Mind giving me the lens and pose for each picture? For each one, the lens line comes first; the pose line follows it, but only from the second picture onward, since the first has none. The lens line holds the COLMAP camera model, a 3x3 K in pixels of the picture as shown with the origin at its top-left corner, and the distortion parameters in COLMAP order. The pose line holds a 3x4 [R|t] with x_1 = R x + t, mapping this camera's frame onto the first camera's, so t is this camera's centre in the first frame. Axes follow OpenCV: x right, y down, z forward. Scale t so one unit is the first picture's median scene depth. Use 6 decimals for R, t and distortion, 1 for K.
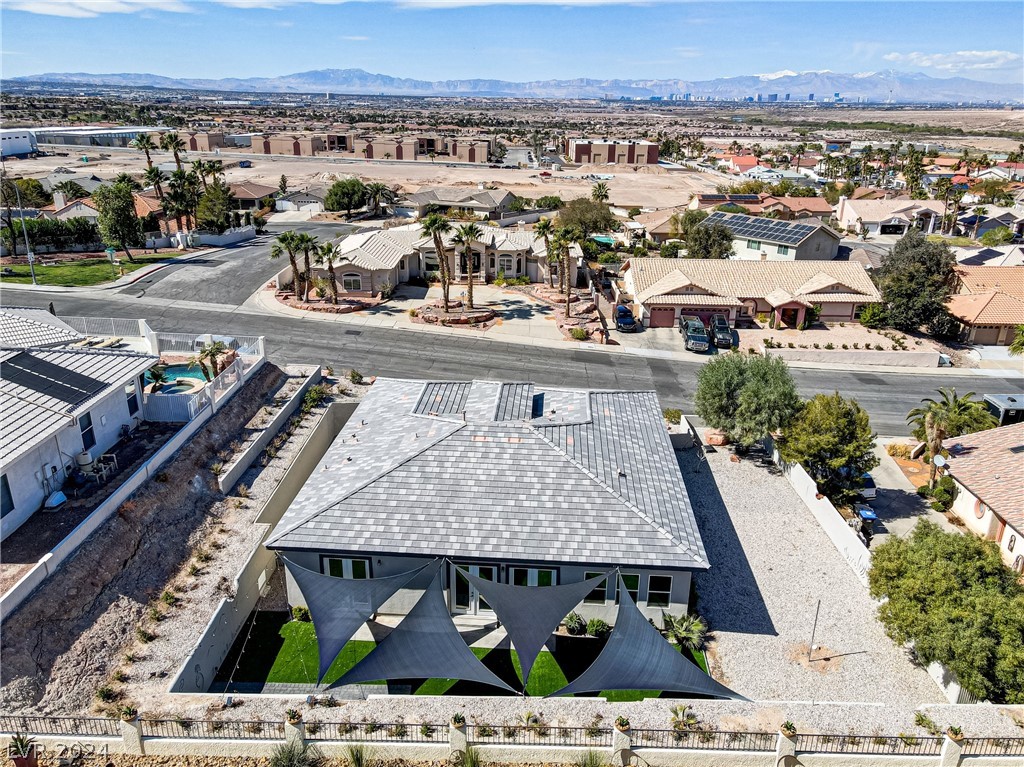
lens RADIAL K [[744.4, 0, 510.8], [0, 744.4, 381.9], [0, 0, 1]] dist [0.011130, 0.025746]
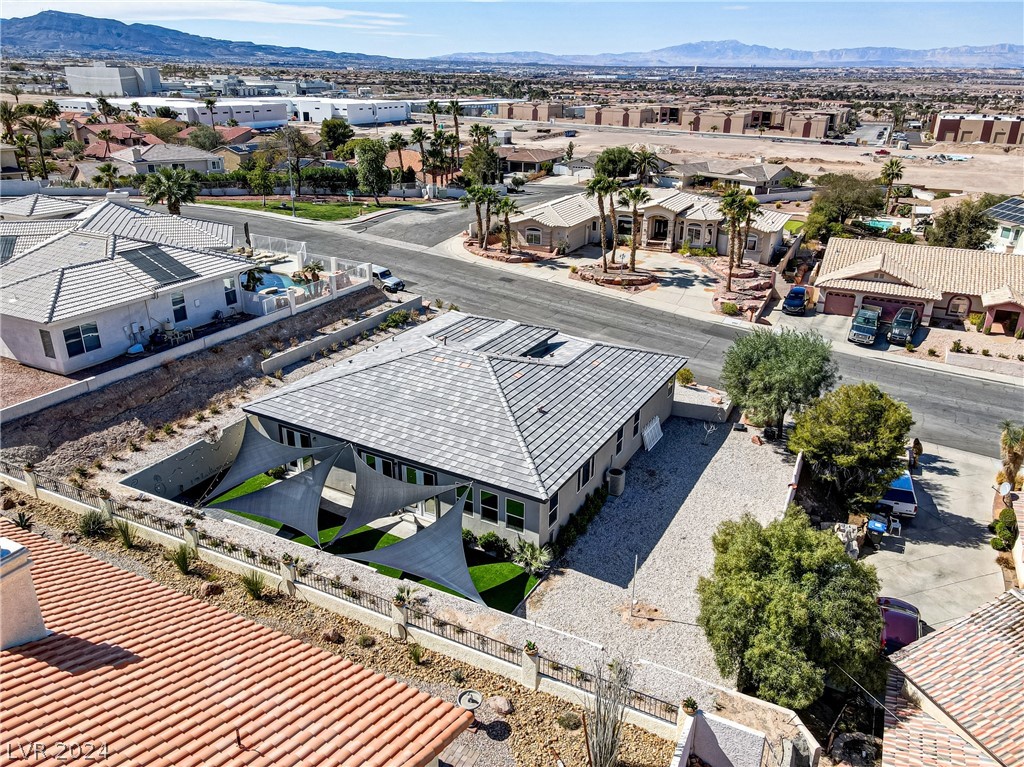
lens RADIAL K [[744.1, 0, 512.0], [0, 744.1, 383.5], [0, 0, 1]] dist [0.007528, 0.032312]
pose [[0.900235, 0.163299, -0.403621, 0.228081], [-0.149964, 0.986574, 0.064675, 0.010178], [0.408763, 0.002306, 0.912638, 0.009611]]
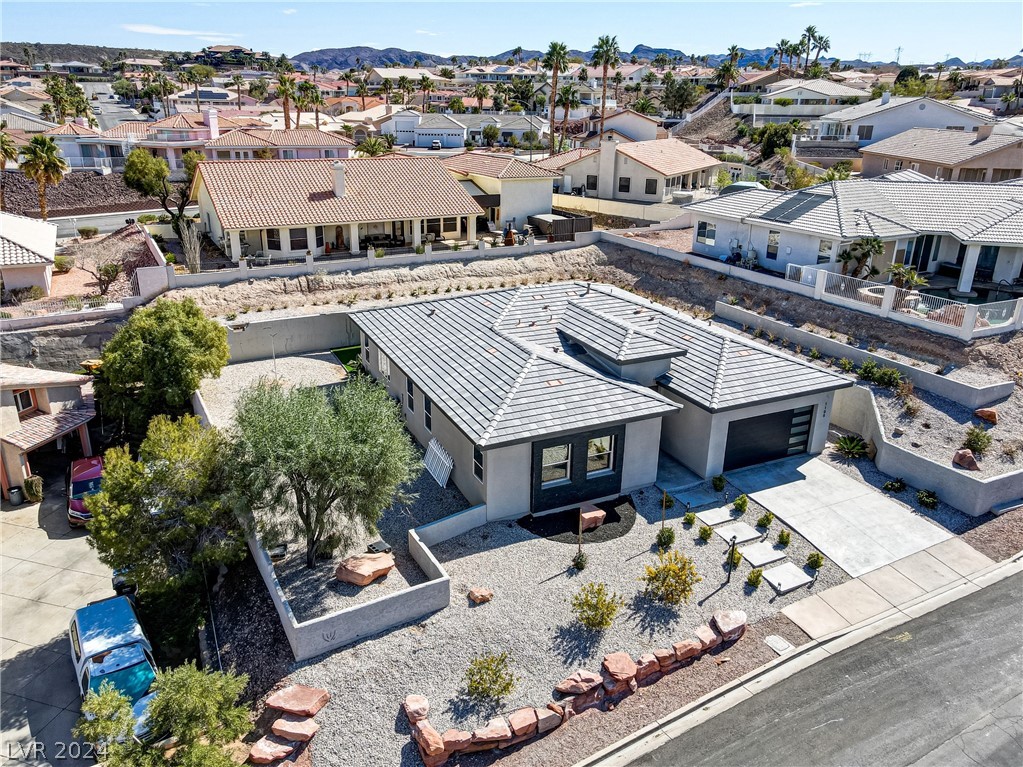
lens RADIAL K [[743.6, 0, 510.3], [0, 743.6, 381.9], [0, 0, 1]] dist [0.011130, 0.025746]
pose [[-0.873677, 0.152524, -0.461980, 0.250093], [-0.189165, 0.768364, 0.611419, -0.220766], [0.448225, 0.621573, -0.642450, 0.793188]]
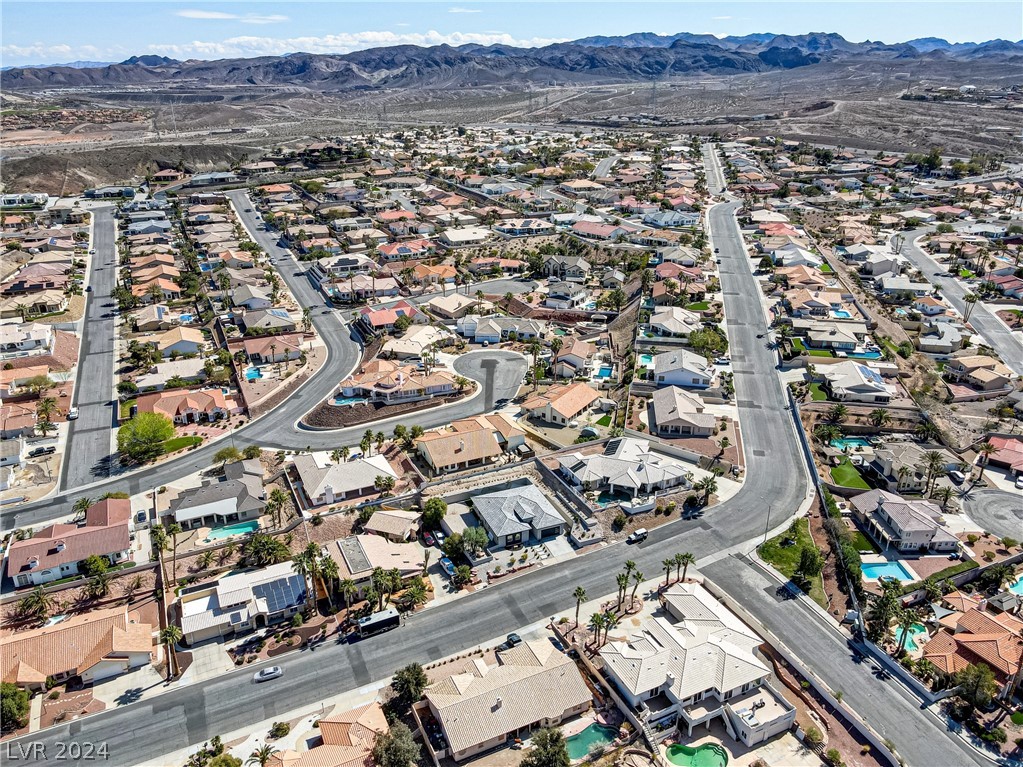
lens RADIAL K [[743.6, 0, 510.3], [0, 743.6, 381.9], [0, 0, 1]] dist [0.011130, 0.025746]
pose [[-0.898347, 0.157711, -0.409999, 0.912535], [-0.160716, 0.750627, 0.640882, -1.759099], [0.408831, 0.641628, -0.648977, 1.746450]]
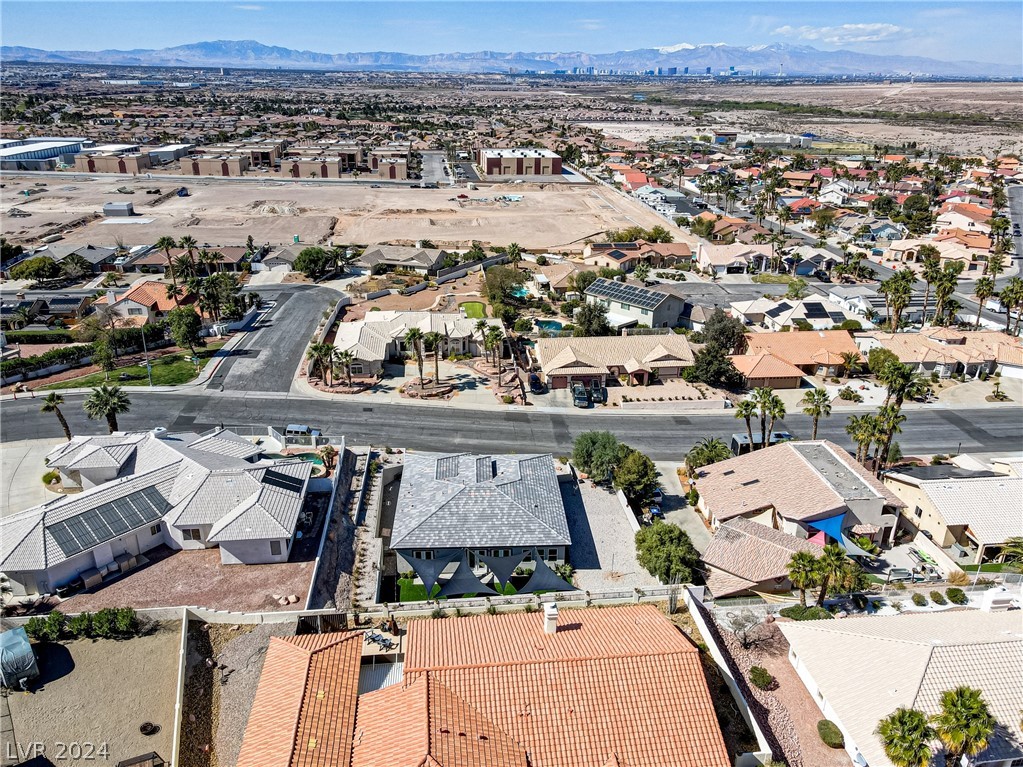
lens RADIAL K [[743.6, 0, 510.3], [0, 743.6, 381.9], [0, 0, 1]] dist [0.011130, 0.025746]
pose [[0.993002, -0.048243, 0.107797, -0.068144], [0.044777, 0.998407, 0.034341, -0.146579], [-0.109282, -0.029274, 0.993580, -0.542800]]
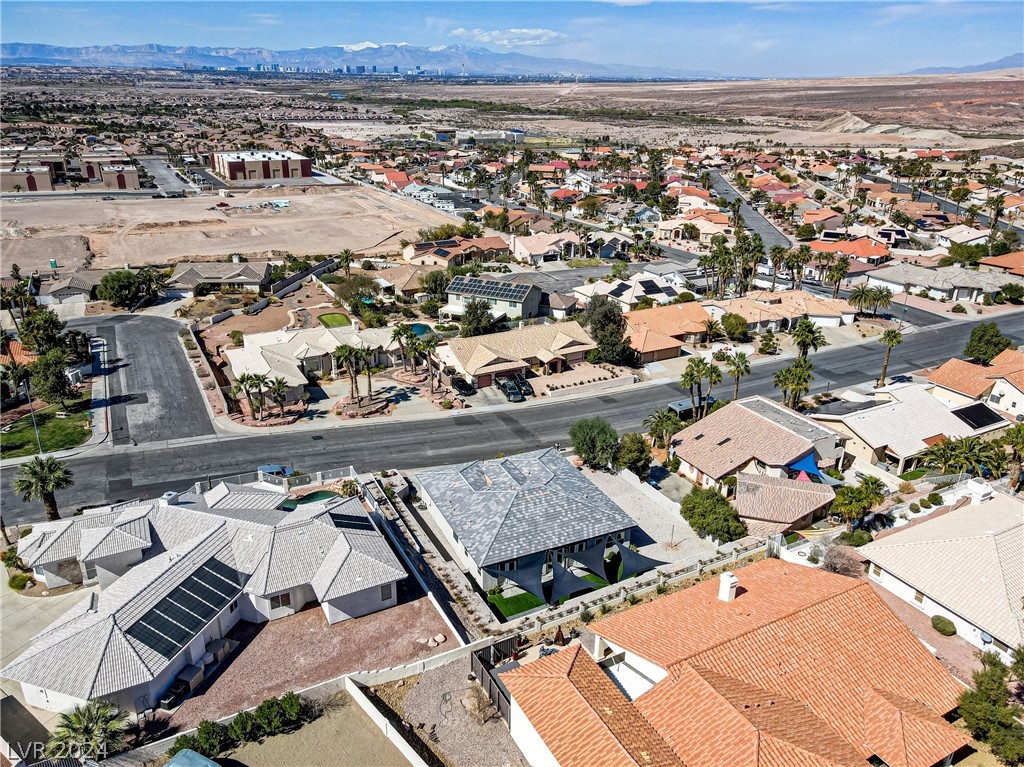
lens RADIAL K [[744.1, 0, 512.0], [0, 744.1, 383.5], [0, 0, 1]] dist [0.007528, 0.032312]
pose [[0.876478, -0.185679, 0.444195, -0.446569], [0.169337, 0.982577, 0.076596, -0.192756], [-0.450678, 0.008083, 0.892650, -0.429120]]
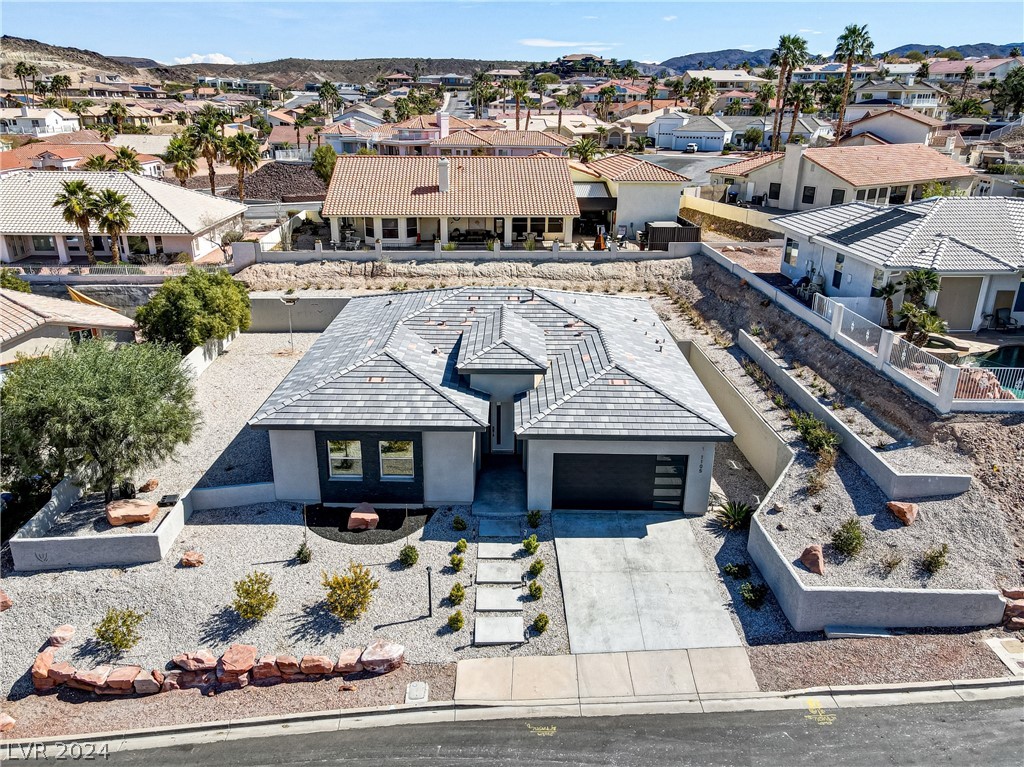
lens RADIAL K [[742.2, 0, 510.7], [0, 742.2, 384.7], [0, 0, 1]] dist [0.019468, 0.004916]
pose [[-0.998153, 0.004016, -0.060613, 0.012658], [-0.036973, 0.751534, 0.658657, -0.239846], [0.048198, 0.659682, -0.749998, 0.845551]]
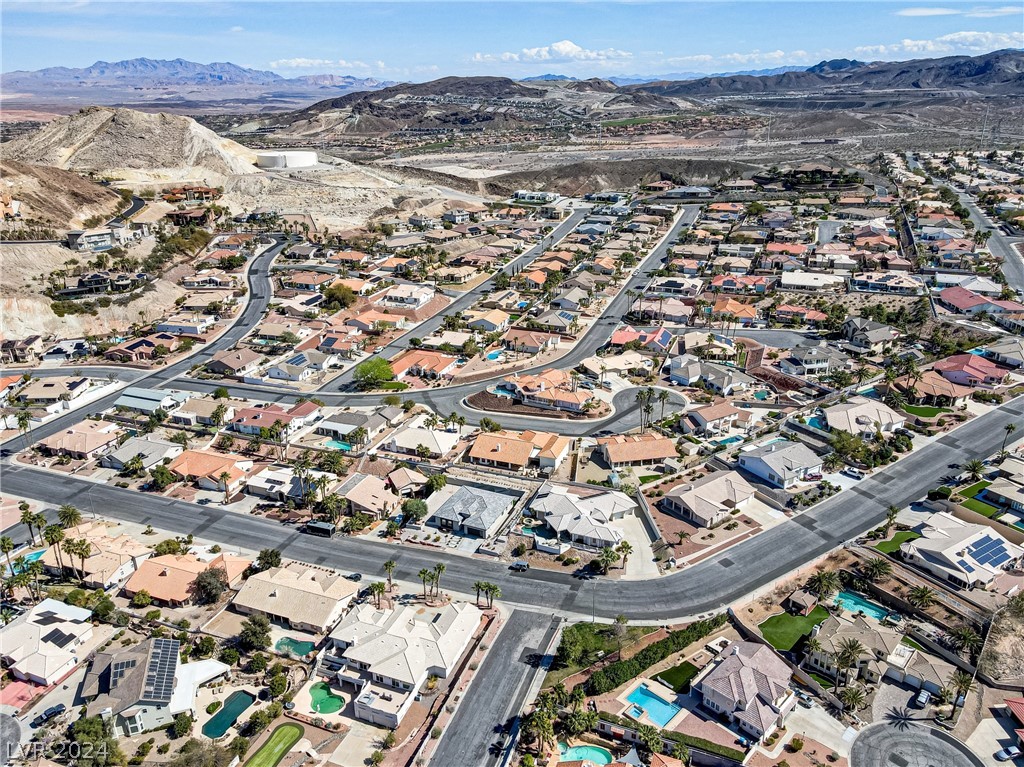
lens RADIAL K [[742.2, 0, 510.7], [0, 742.2, 384.7], [0, 0, 1]] dist [0.019468, 0.004916]
pose [[-0.935428, -0.133050, 0.327524, -0.987642], [0.124514, 0.743102, 0.657491, -2.115697], [-0.330864, 0.655817, -0.678552, 2.040603]]
